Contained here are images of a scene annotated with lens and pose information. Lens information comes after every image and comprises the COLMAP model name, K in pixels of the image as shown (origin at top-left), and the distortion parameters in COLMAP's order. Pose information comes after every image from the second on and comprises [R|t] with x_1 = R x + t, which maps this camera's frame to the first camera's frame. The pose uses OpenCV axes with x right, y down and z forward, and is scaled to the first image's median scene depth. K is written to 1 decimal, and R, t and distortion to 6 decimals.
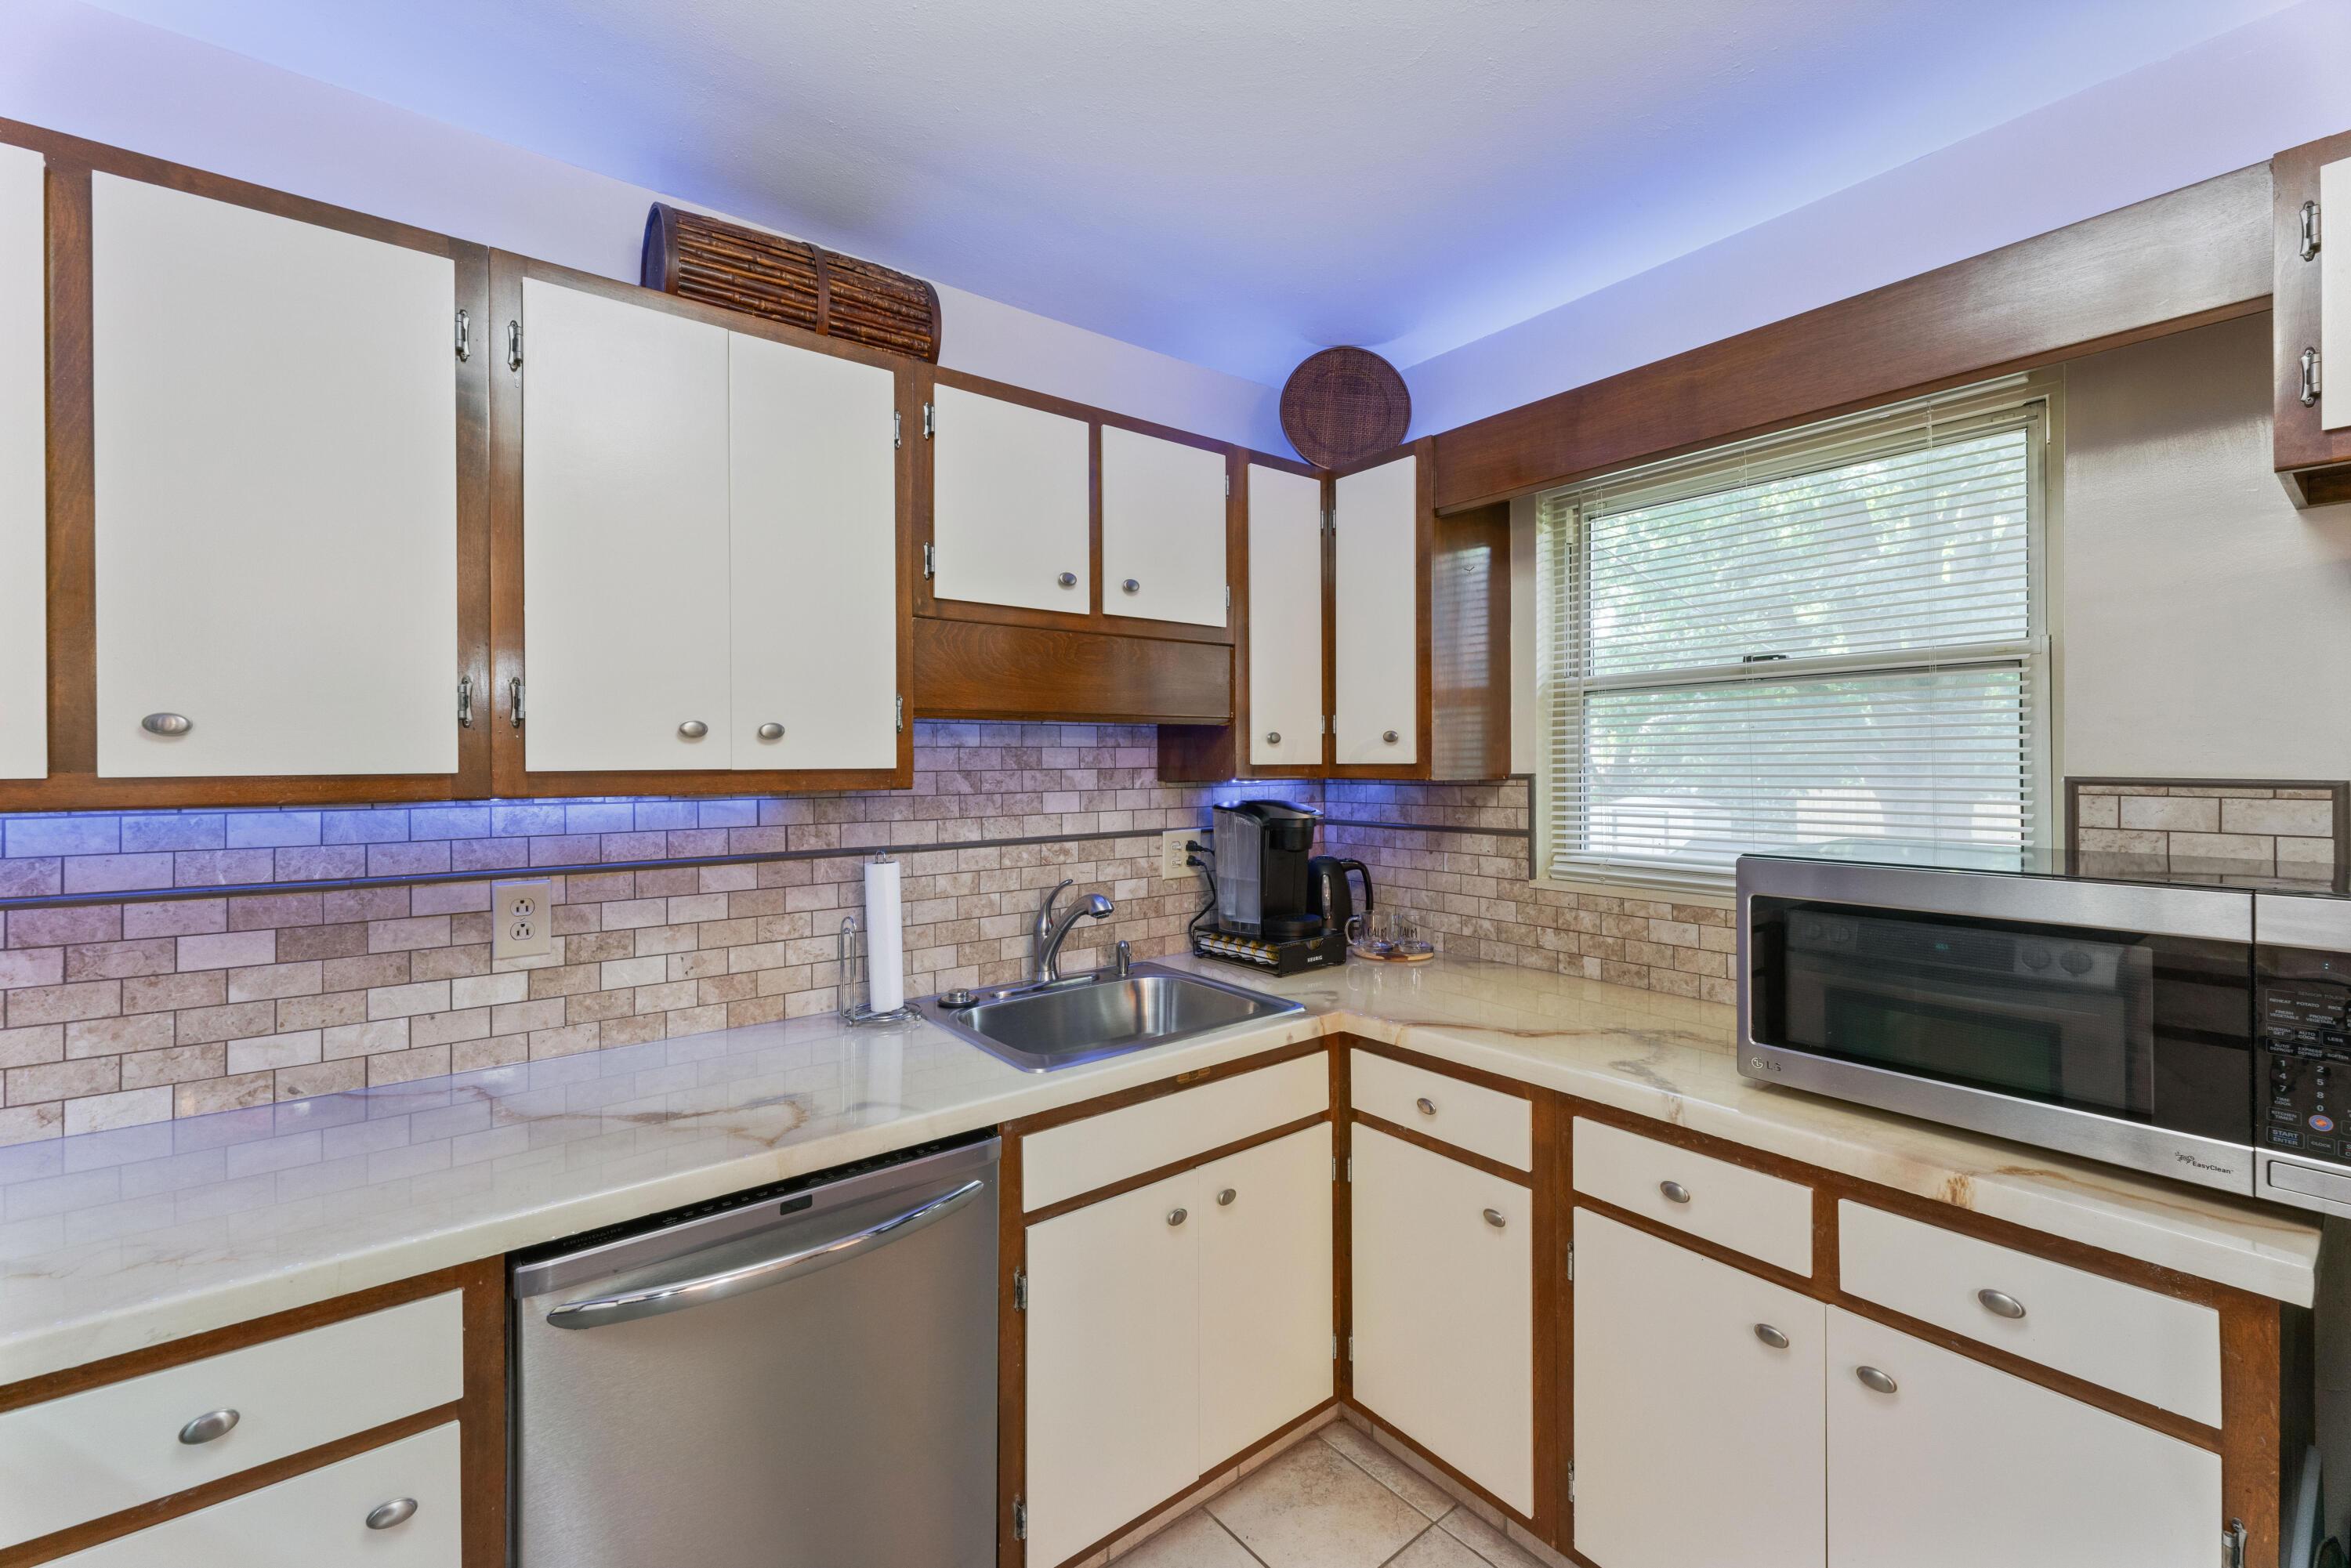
lens RADIAL K [[948.8, 0, 1176.3], [0, 948.8, 754.9], [0, 0, 1]] dist [-0.000637, 0.000056]
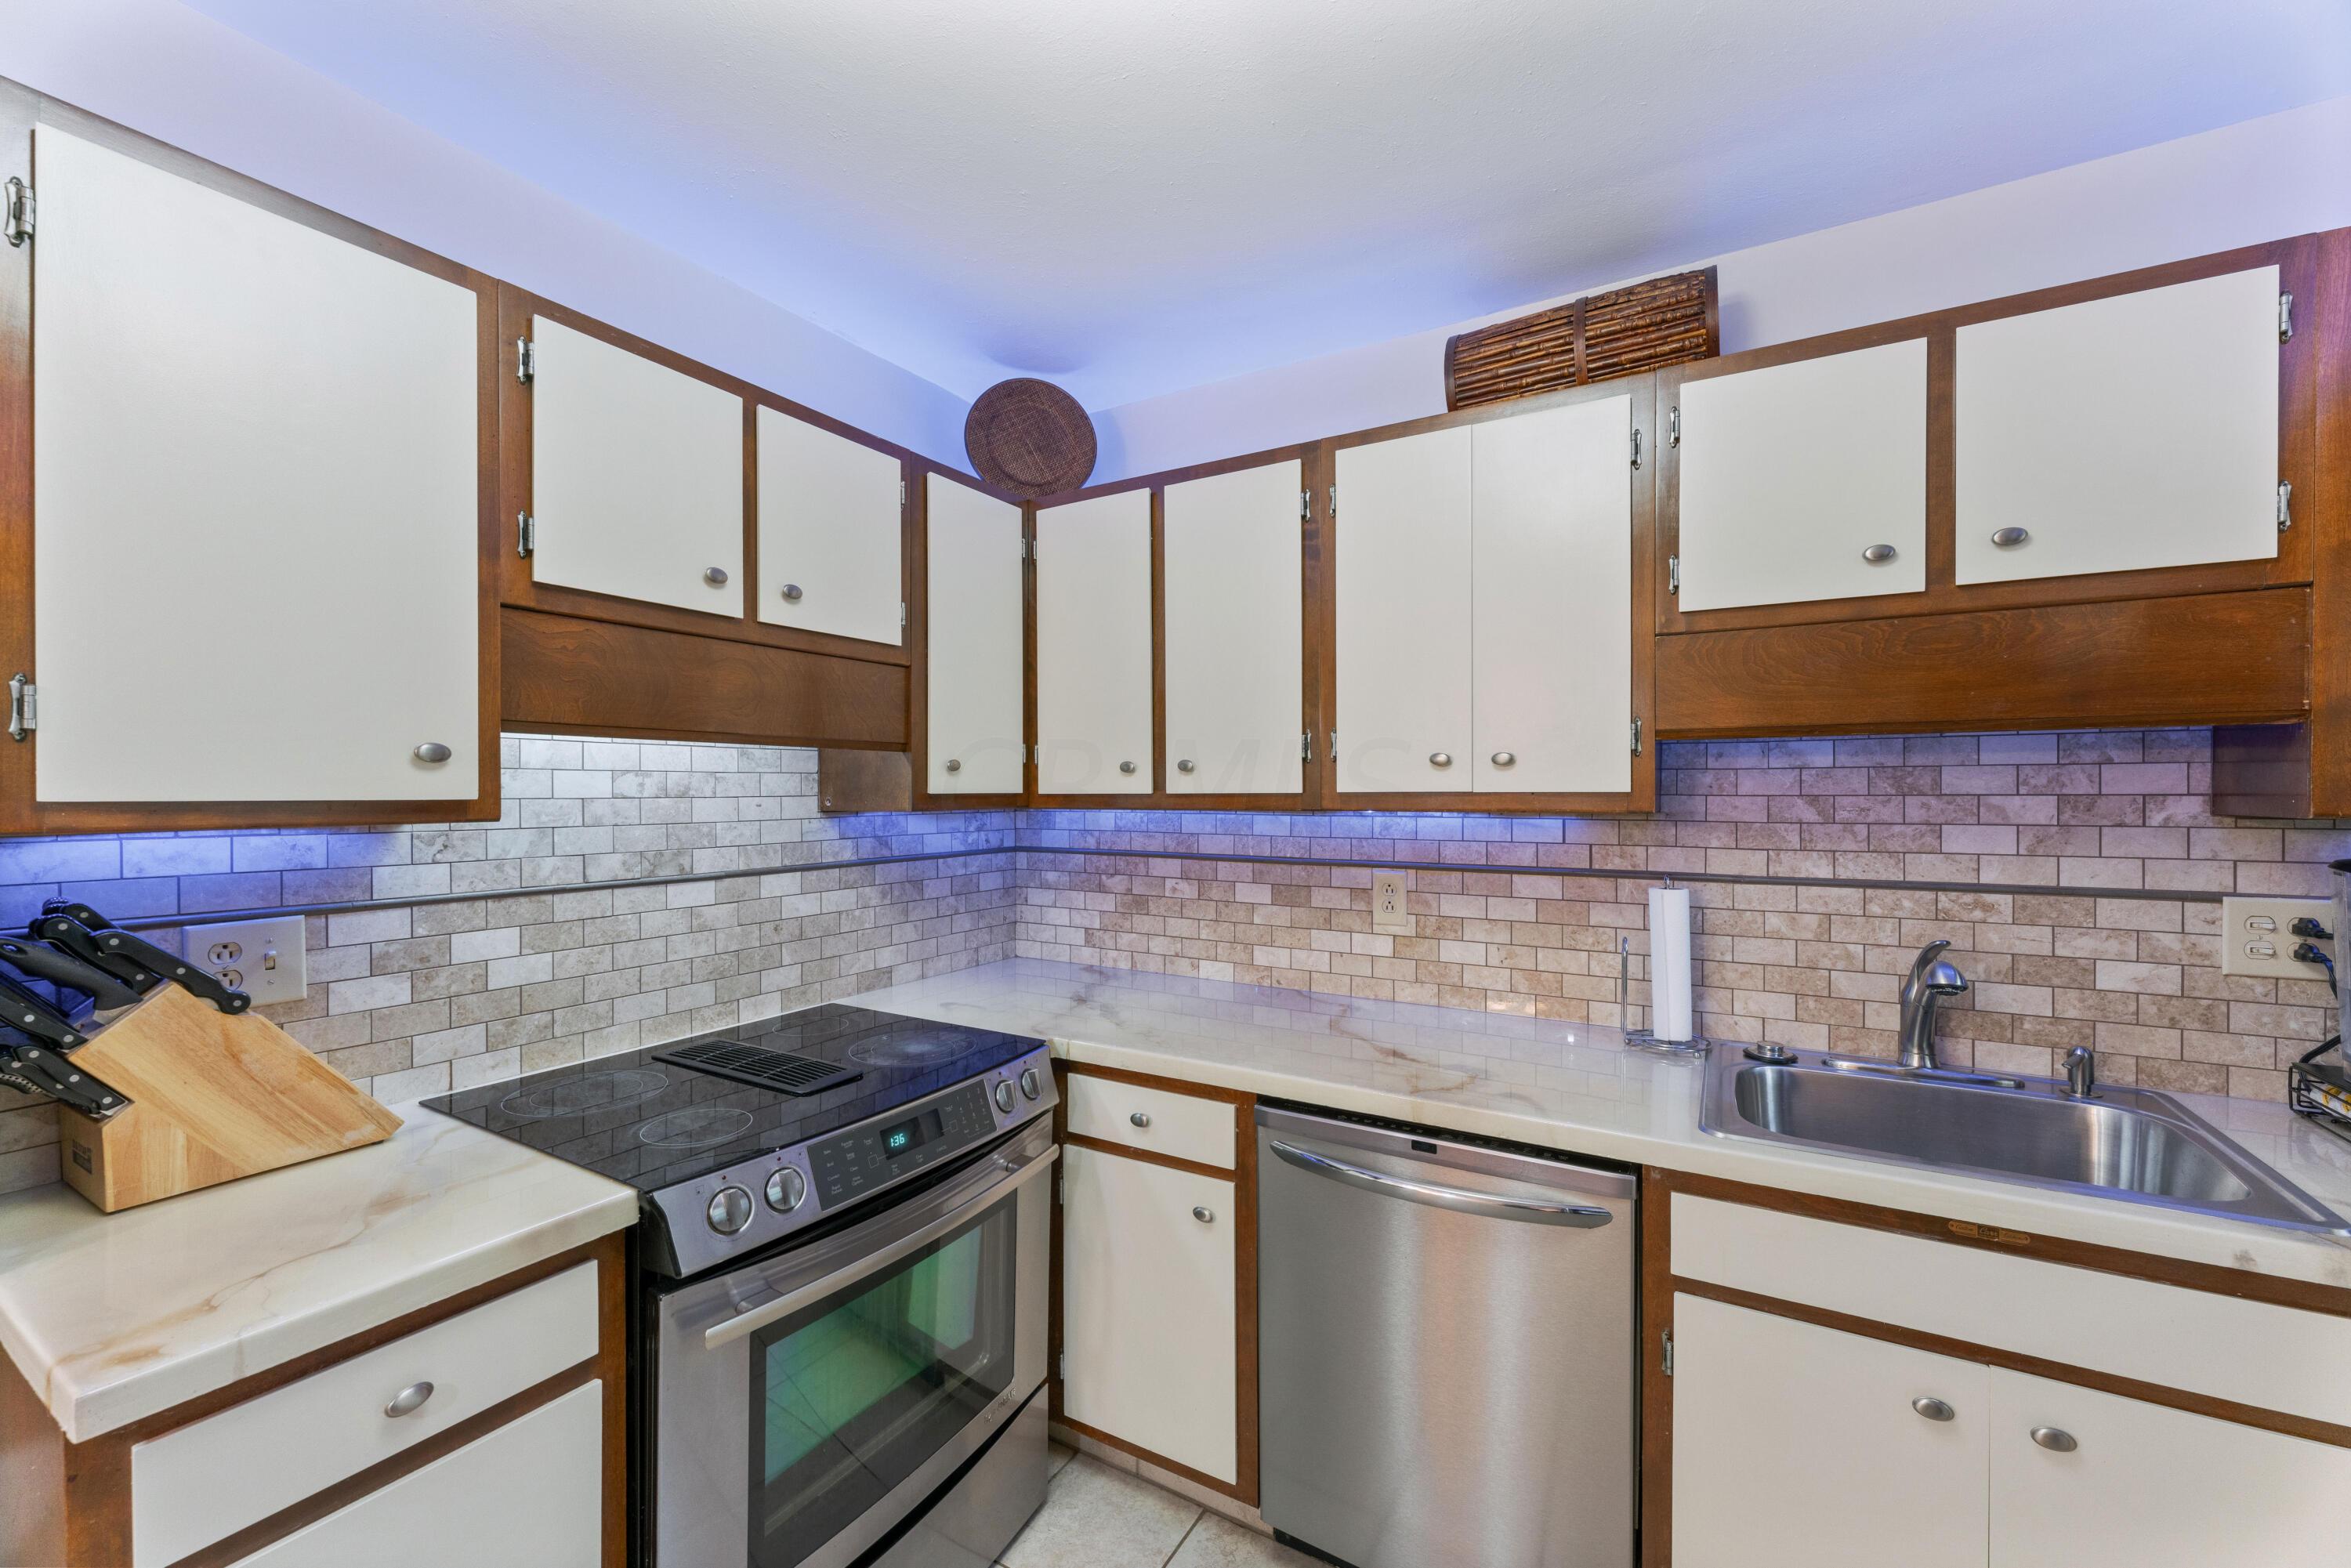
lens RADIAL K [[937.3, 0, 1175.5], [0, 937.3, 784.0], [0, 0, 1]] dist [0.000866, -0.000002]
pose [[0.361232, -0.001538, -0.932475, 0.421643], [0.007258, 0.999973, 0.001162, 0.001292], [0.932448, -0.007188, 0.361233, 0.183502]]
